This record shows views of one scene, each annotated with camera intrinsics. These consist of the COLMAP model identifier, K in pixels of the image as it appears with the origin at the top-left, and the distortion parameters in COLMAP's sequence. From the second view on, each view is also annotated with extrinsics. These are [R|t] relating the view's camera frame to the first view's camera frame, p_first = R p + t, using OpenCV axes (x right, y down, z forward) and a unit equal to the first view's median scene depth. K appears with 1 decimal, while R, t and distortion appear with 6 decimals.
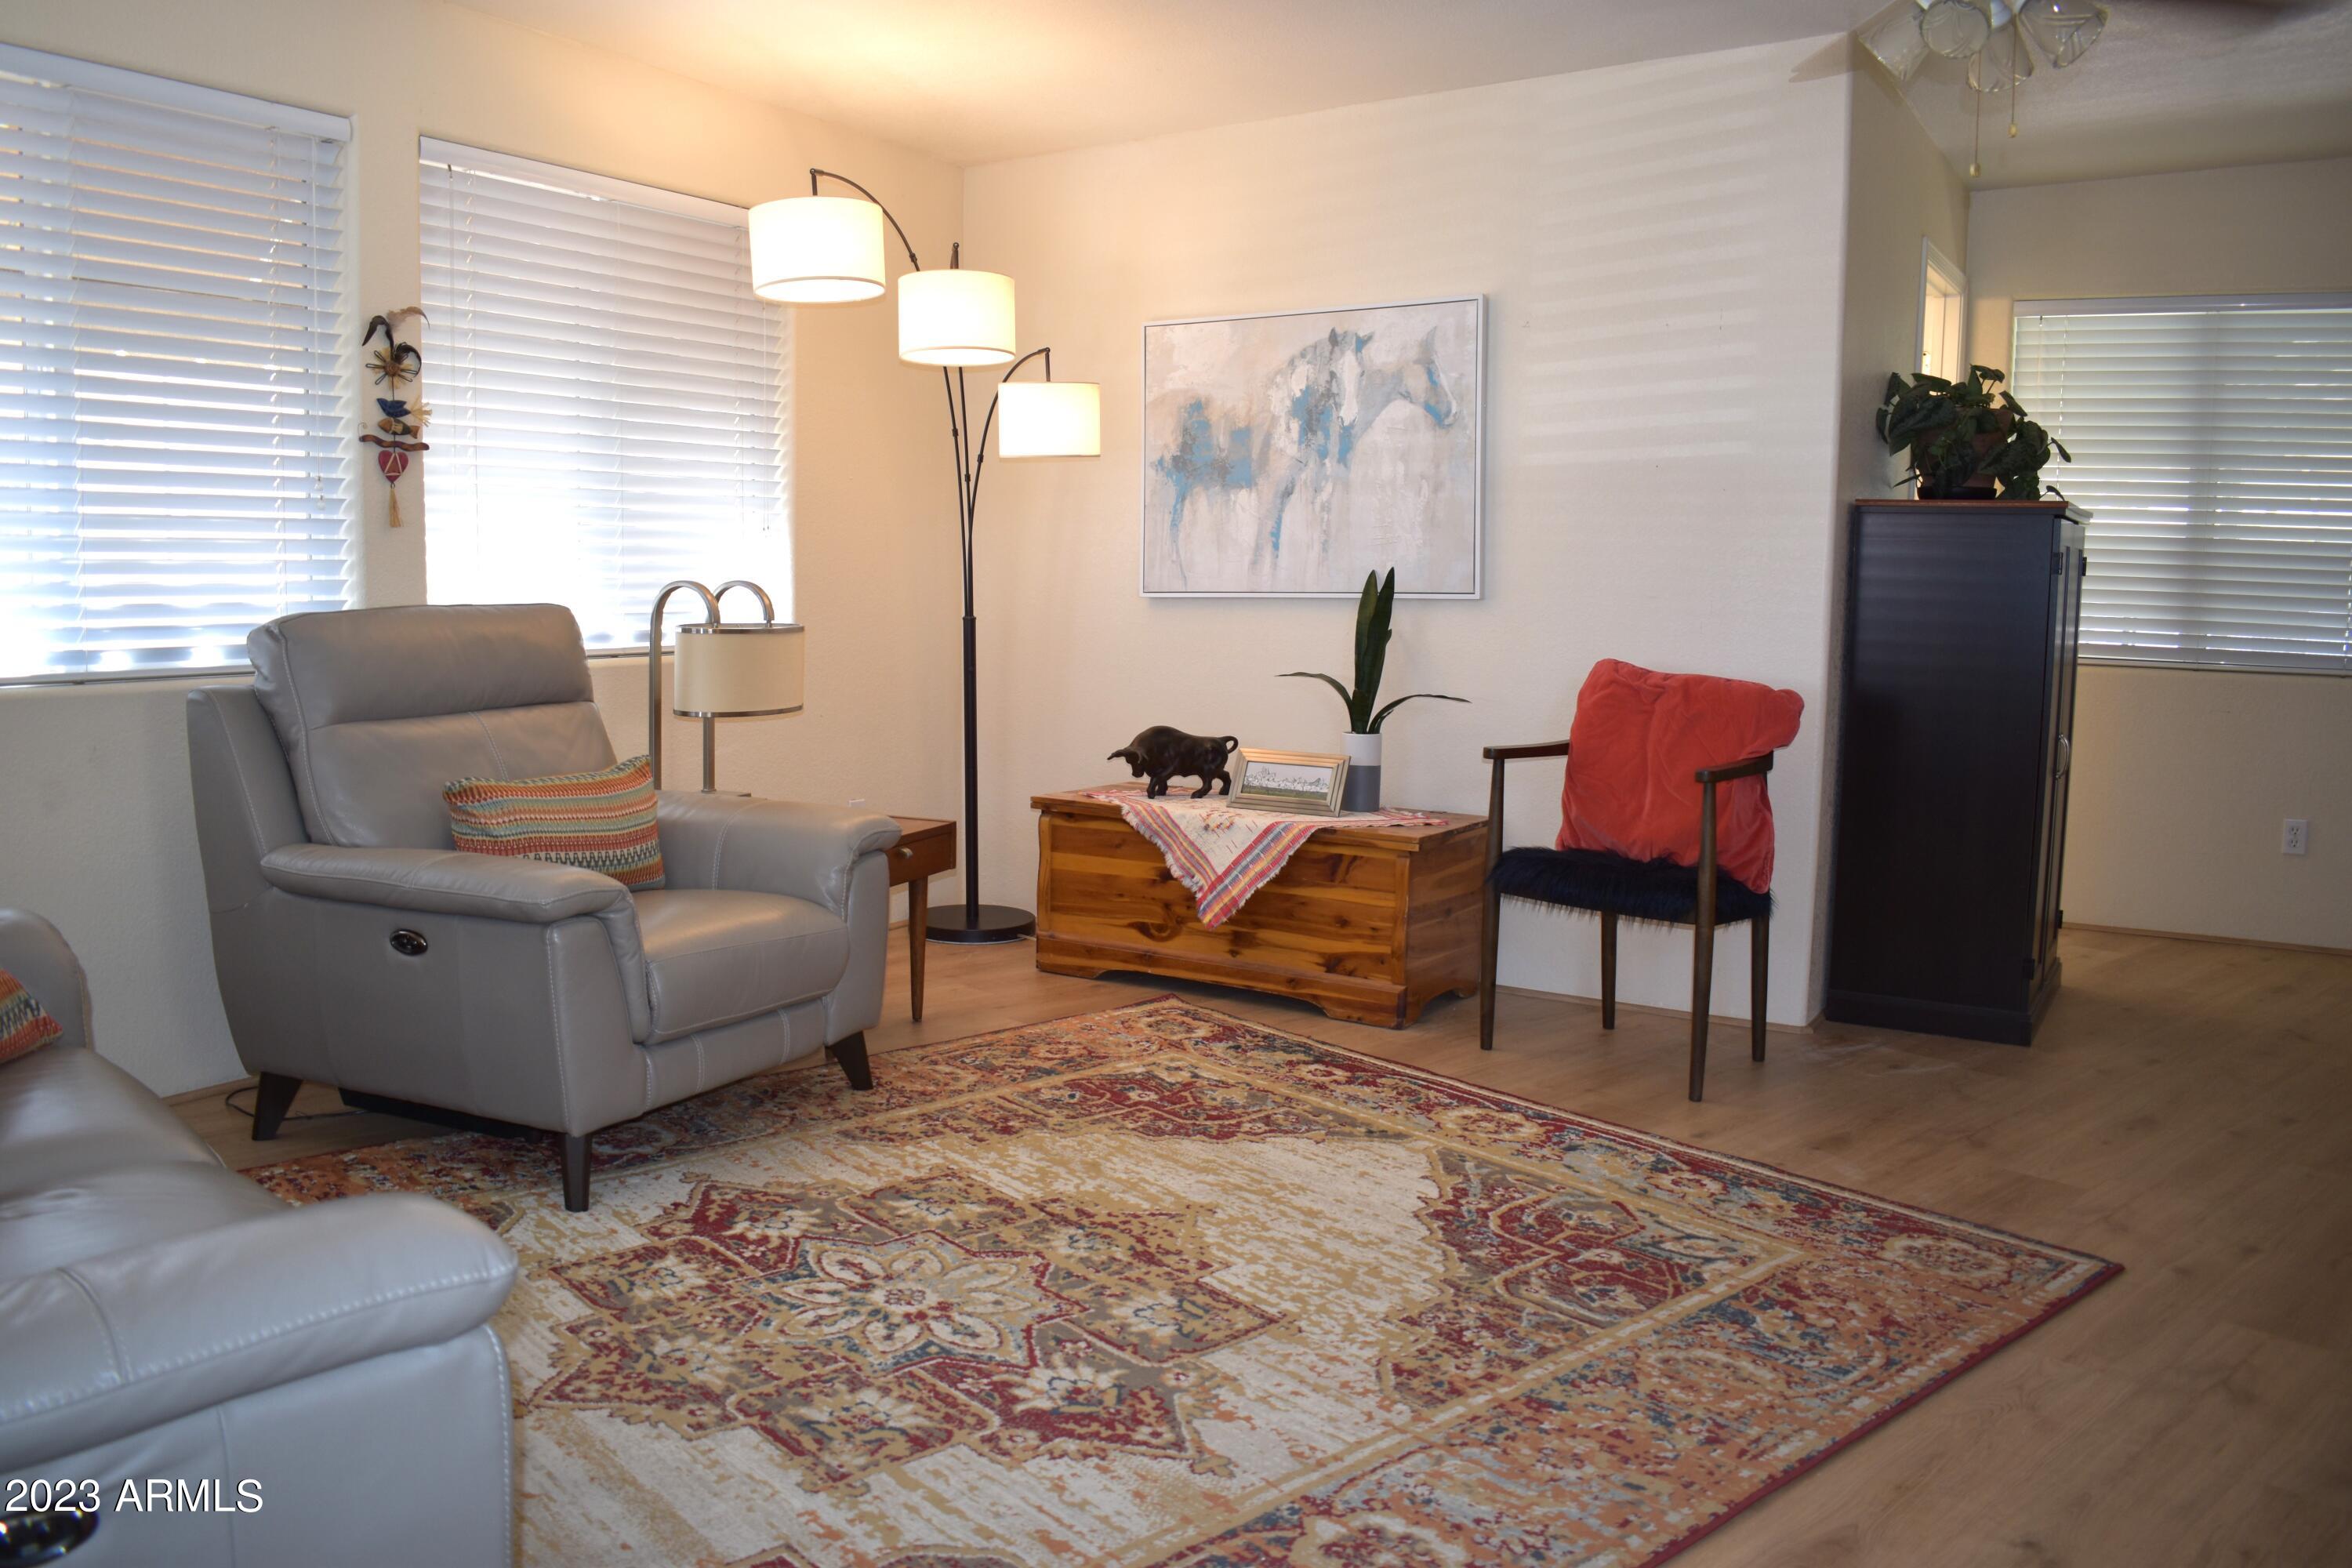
lens RADIAL K [[1846.7, 0, 1157.4], [0, 1846.7, 778.8], [0, 0, 1]] dist [-0.097536, 0.022017]
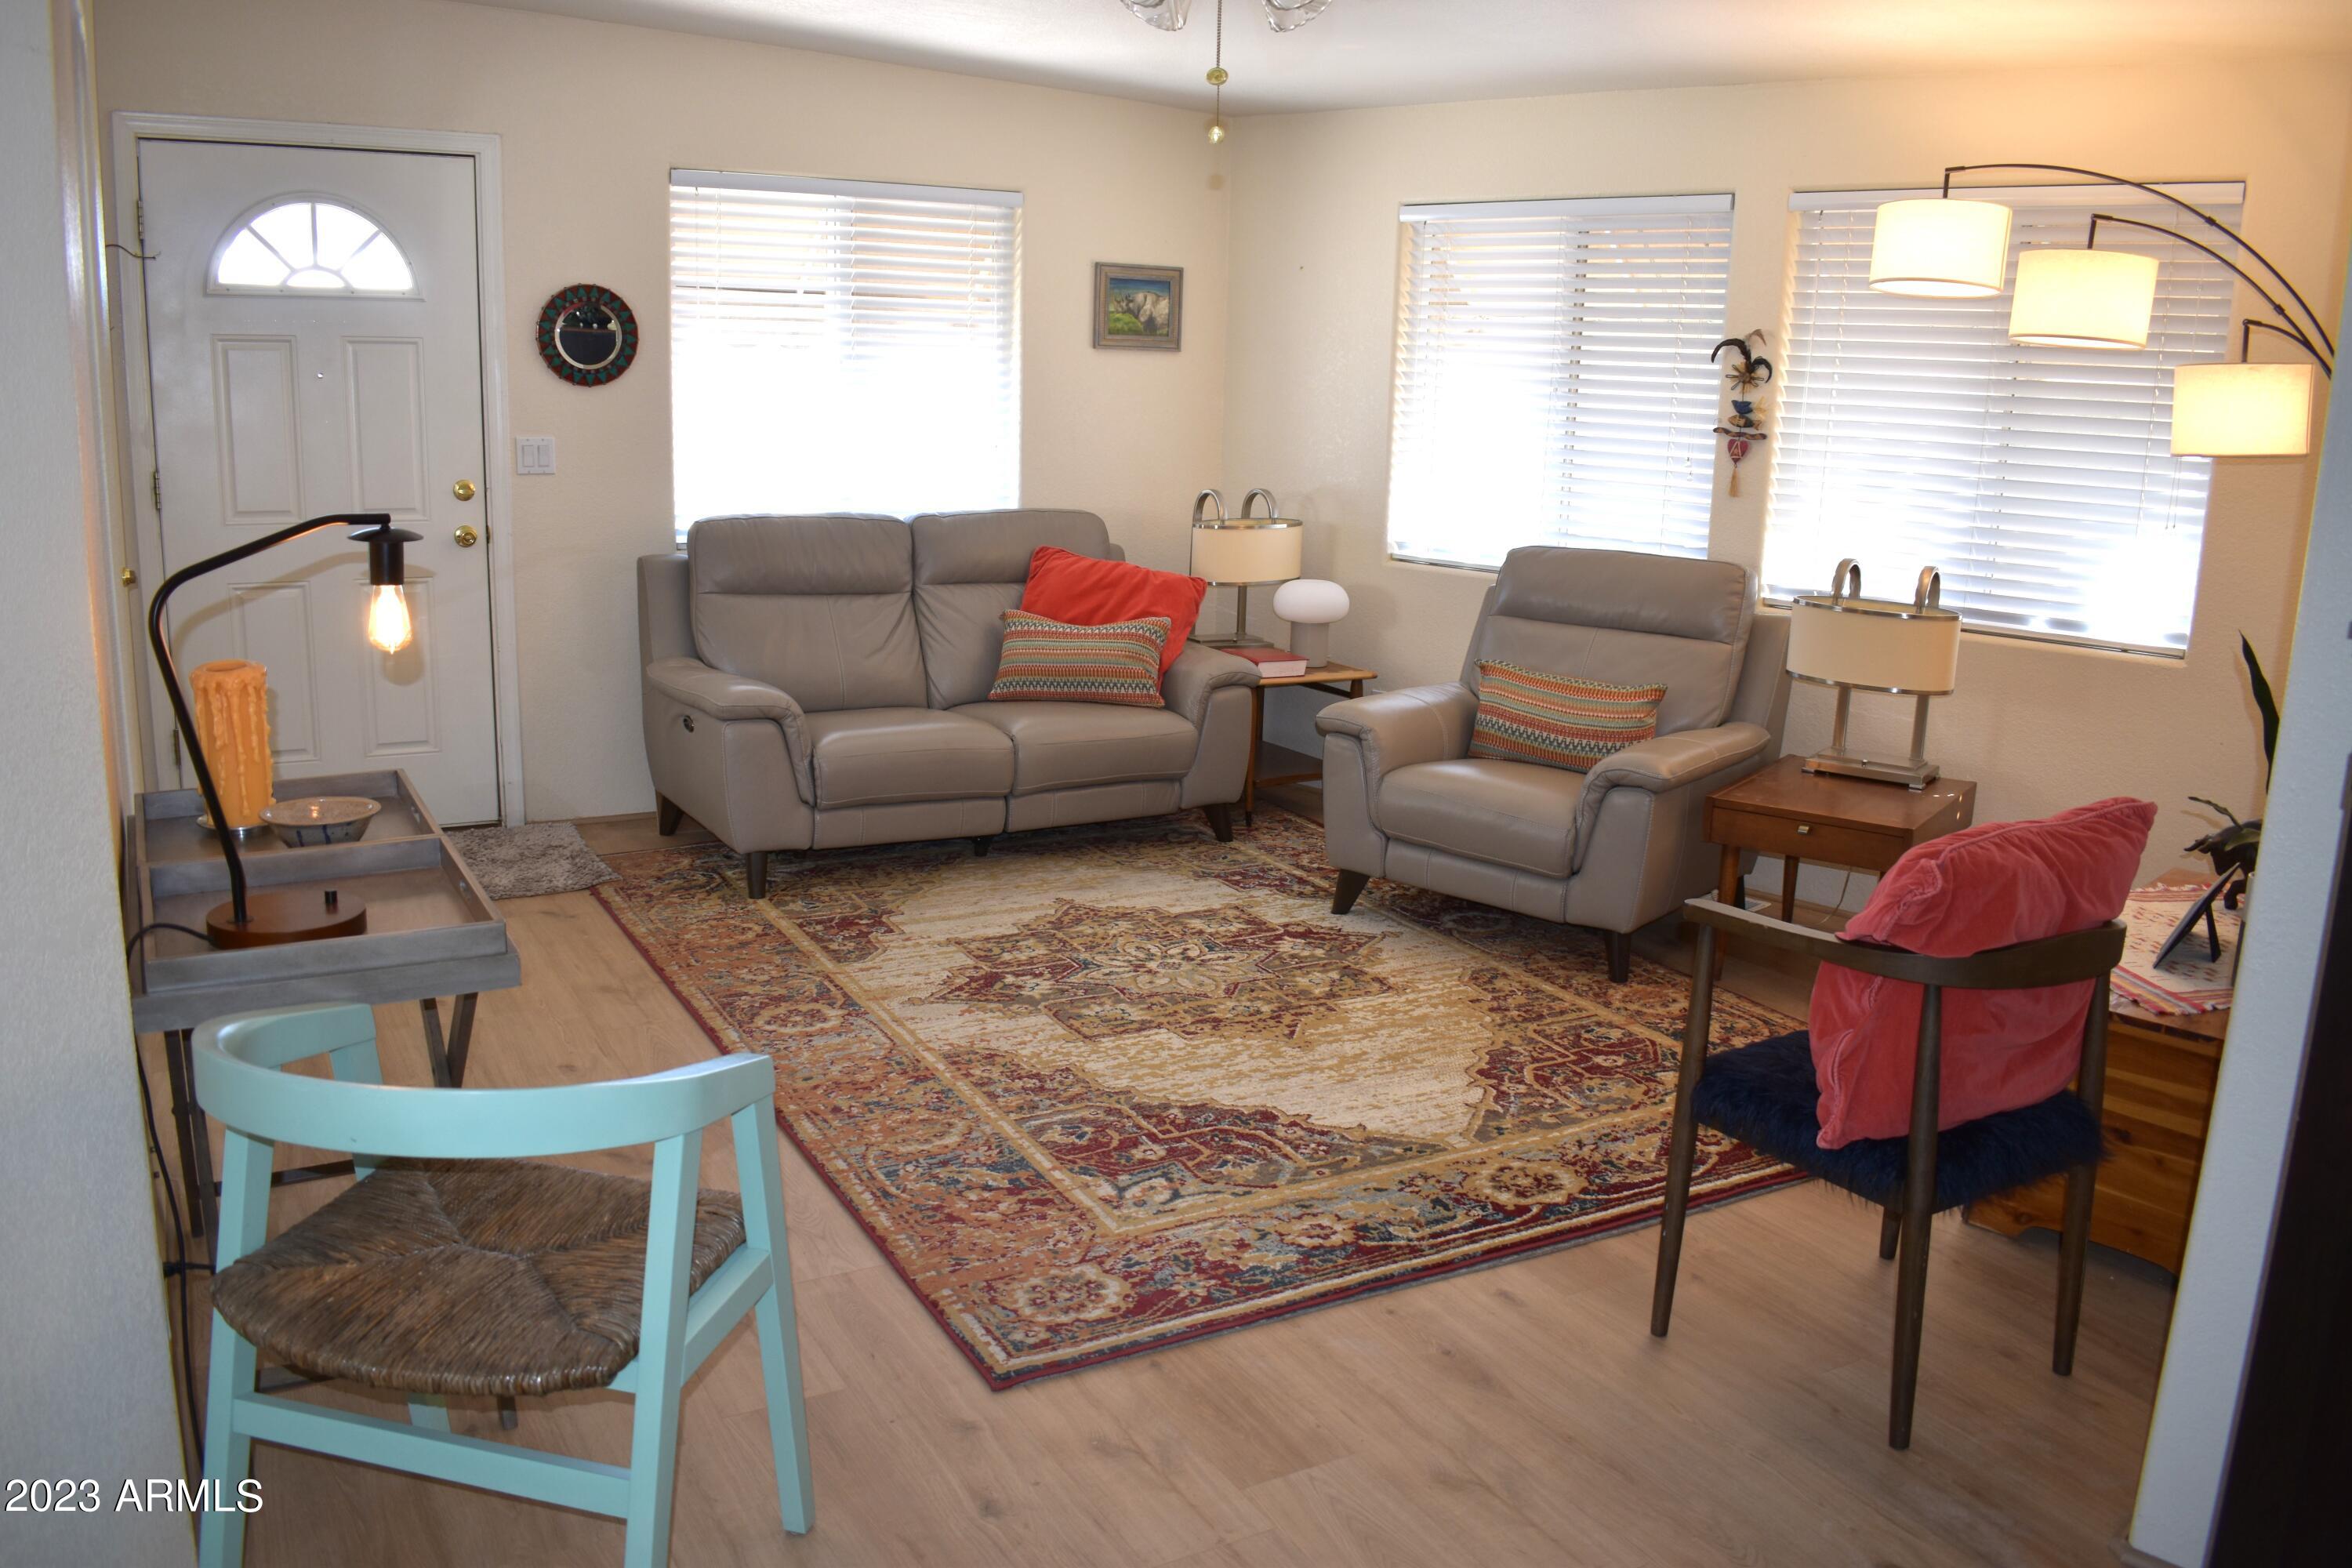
lens RADIAL K [[1846.7, 0, 1159.7], [0, 1846.7, 791.5], [0, 0, 1]] dist [-0.097536, 0.022017]
pose [[-0.231800, 0.190723, -0.953883, 1.246234], [-0.149007, 0.962057, 0.228567, -0.217467], [0.961283, 0.195117, -0.194586, 1.121573]]
